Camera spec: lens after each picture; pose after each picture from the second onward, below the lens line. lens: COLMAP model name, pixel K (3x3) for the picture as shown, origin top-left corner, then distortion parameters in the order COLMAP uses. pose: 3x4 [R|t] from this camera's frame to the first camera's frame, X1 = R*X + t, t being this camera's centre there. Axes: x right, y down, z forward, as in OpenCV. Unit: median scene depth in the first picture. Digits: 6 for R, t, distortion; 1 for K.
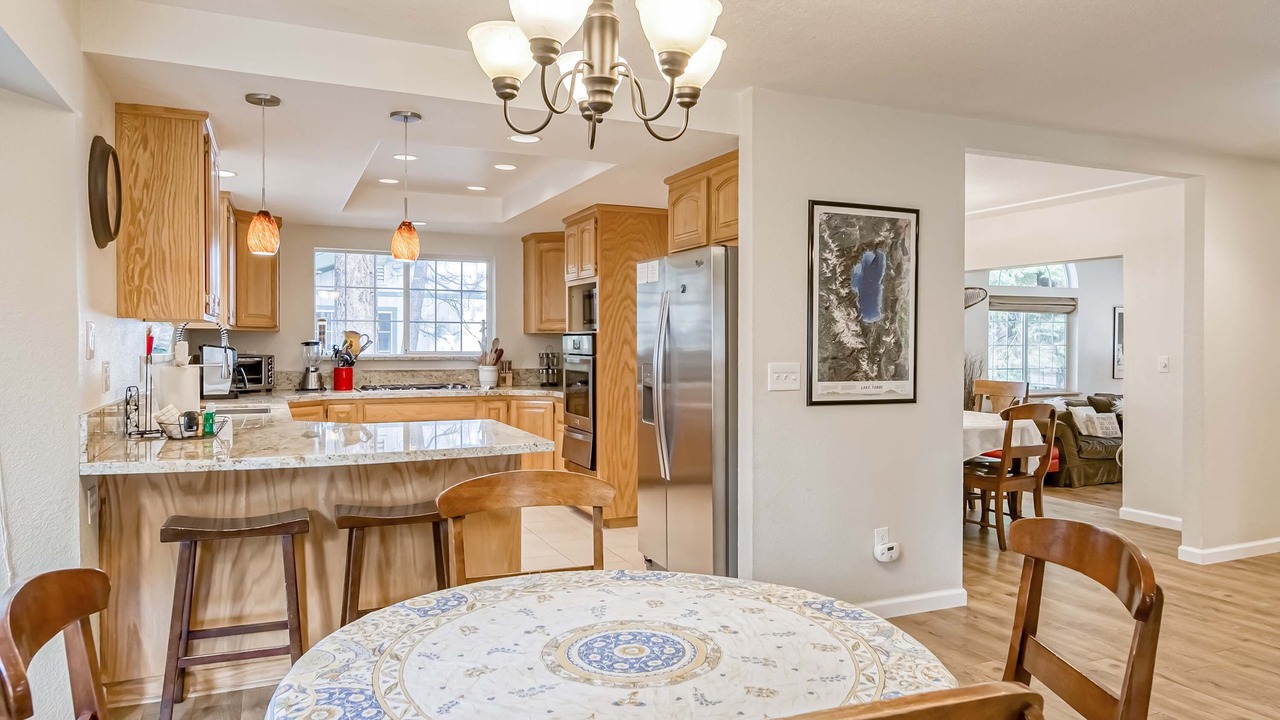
lens RADIAL K [[821.9, 0, 640.5], [0, 821.9, 343.7], [0, 0, 1]] dist [0.006742, 0.000188]
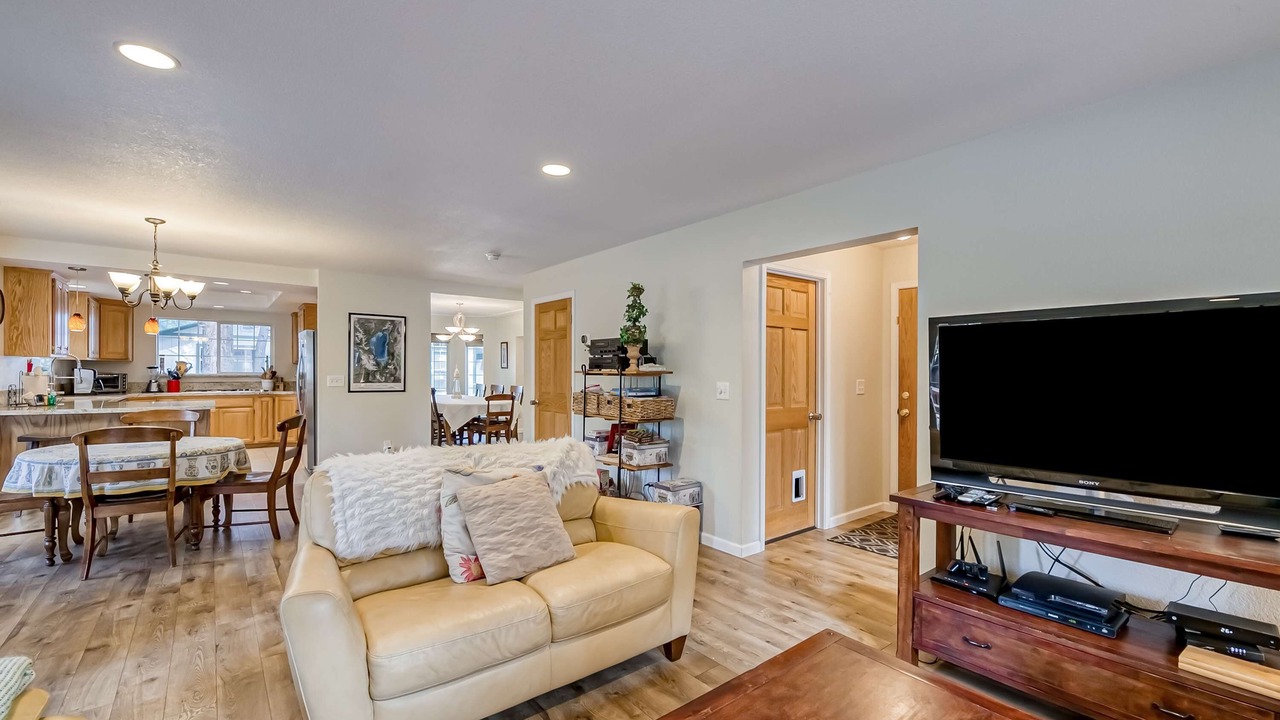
lens RADIAL K [[530.2, 0, 644.2], [0, 530.2, 371.7], [0, 0, 1]] dist [-0.001471, -0.000845]
pose [[0.965525, 0.003623, 0.260284, 0.380303], [-0.004417, 0.999987, 0.002469, 0.001146], [-0.260272, -0.003534, 0.965529, -0.480889]]
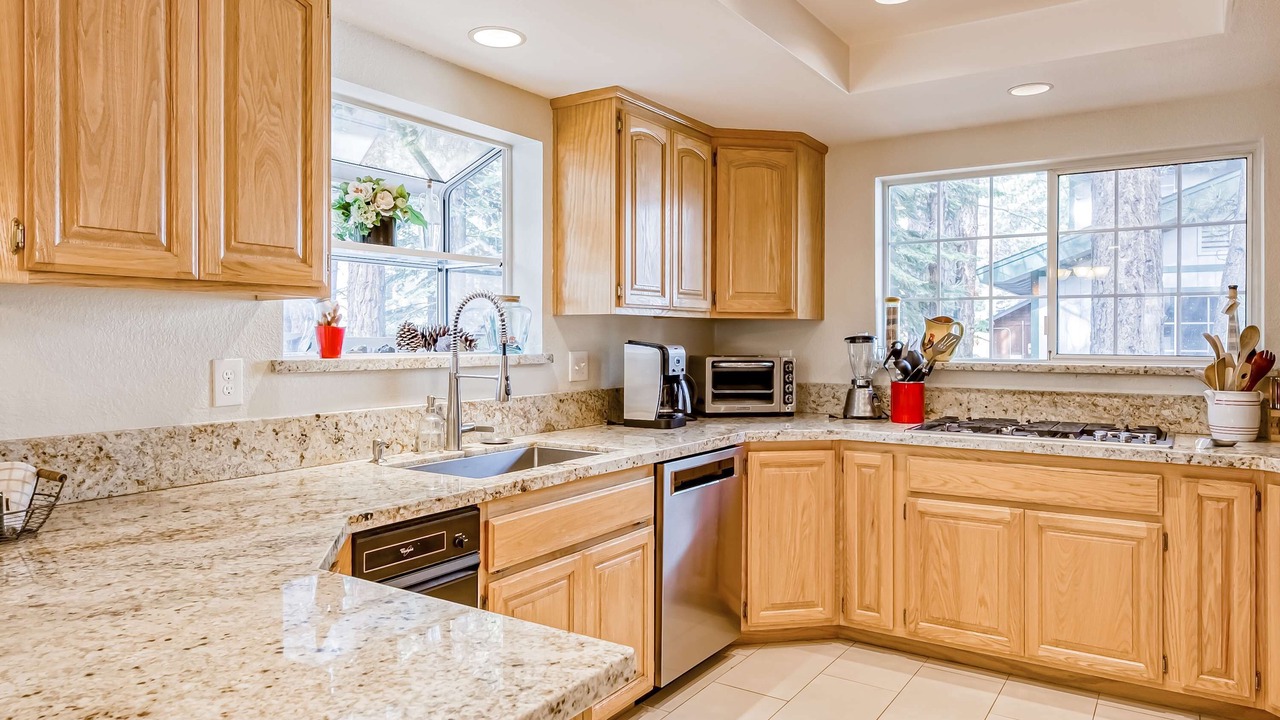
lens RADIAL K [[821.9, 0, 640.5], [0, 821.9, 343.7], [0, 0, 1]] dist [0.006742, 0.000188]
pose [[0.533060, 0.003087, -0.846072, 0.016534], [0.000233, 0.999993, 0.003796, 0.000746], [0.846078, -0.002220, 0.533055, 0.552257]]
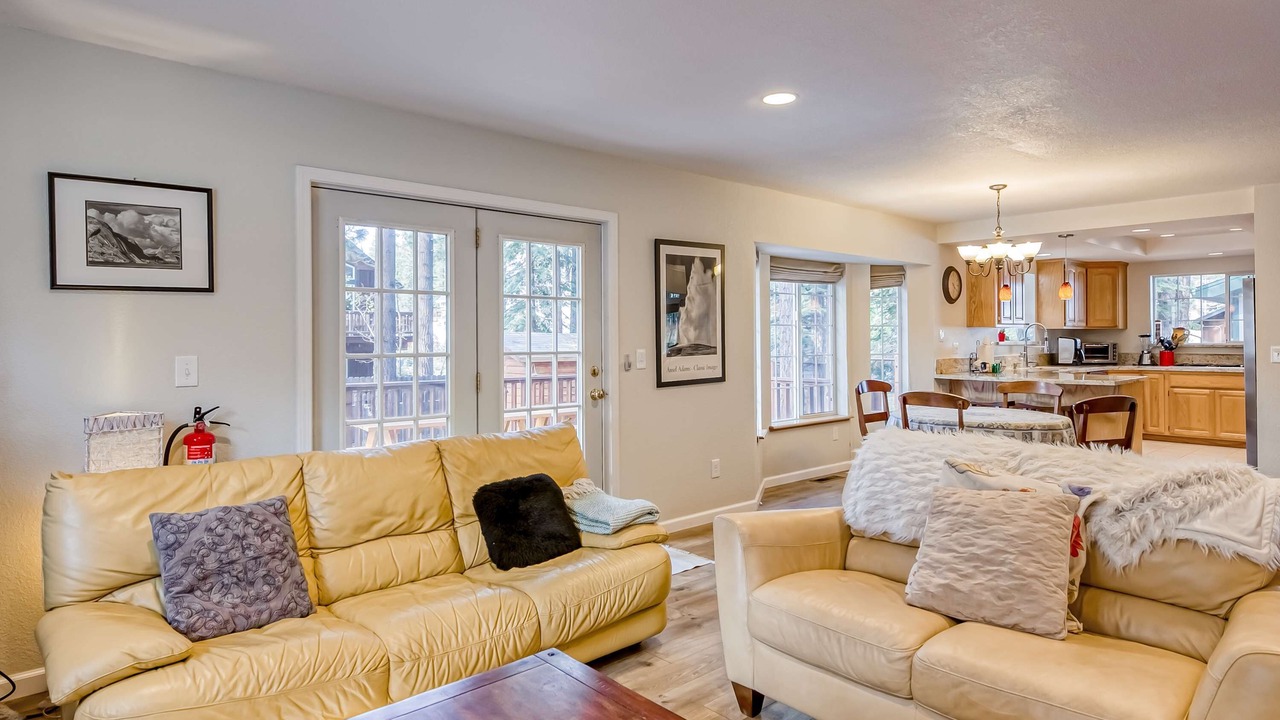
lens RADIAL K [[729.6, 0, 635.4], [0, 729.6, 339.2], [0, 0, 1]] dist [0.005576, 0.001403]
pose [[0.299960, -0.004693, -0.953940, 0.667999], [0.007090, 0.999971, -0.002690, 0.002783], [0.953926, -0.005957, 0.299984, -0.381696]]
